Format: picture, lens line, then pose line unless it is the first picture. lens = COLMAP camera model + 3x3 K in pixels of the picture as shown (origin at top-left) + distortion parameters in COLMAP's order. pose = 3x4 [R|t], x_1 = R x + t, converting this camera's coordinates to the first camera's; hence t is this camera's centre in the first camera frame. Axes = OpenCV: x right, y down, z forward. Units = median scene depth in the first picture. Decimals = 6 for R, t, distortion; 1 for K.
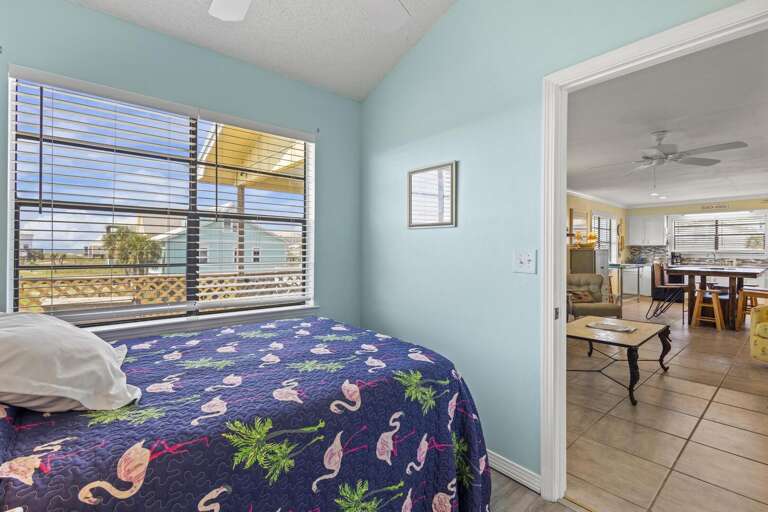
lens RADIAL K [[355.4, 0, 381.3], [0, 355.4, 250.4], [0, 0, 1]] dist [0.010534, -0.001074]
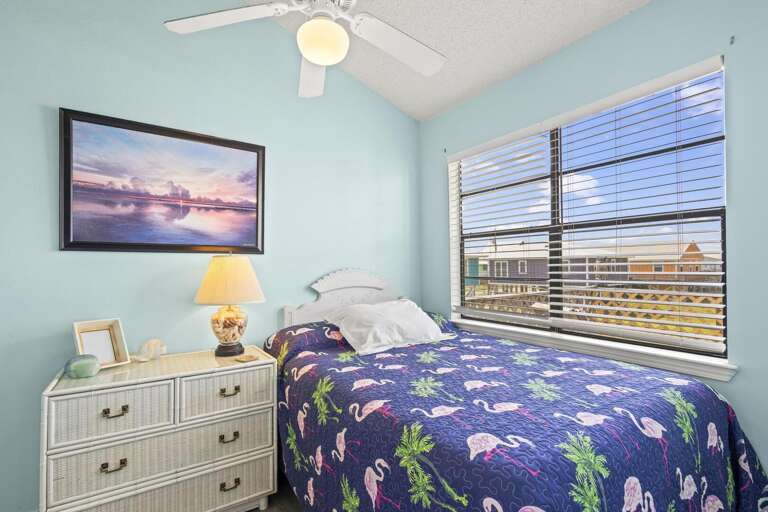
lens RADIAL K [[355.4, 0, 366.9], [0, 355.4, 261.6], [0, 0, 1]] dist [0.010534, -0.001074]
pose [[-0.118191, -0.013733, -0.992896, 0.507834], [0.012279, 0.999808, -0.015290, -0.001156], [0.992915, -0.013999, -0.118000, 0.606939]]
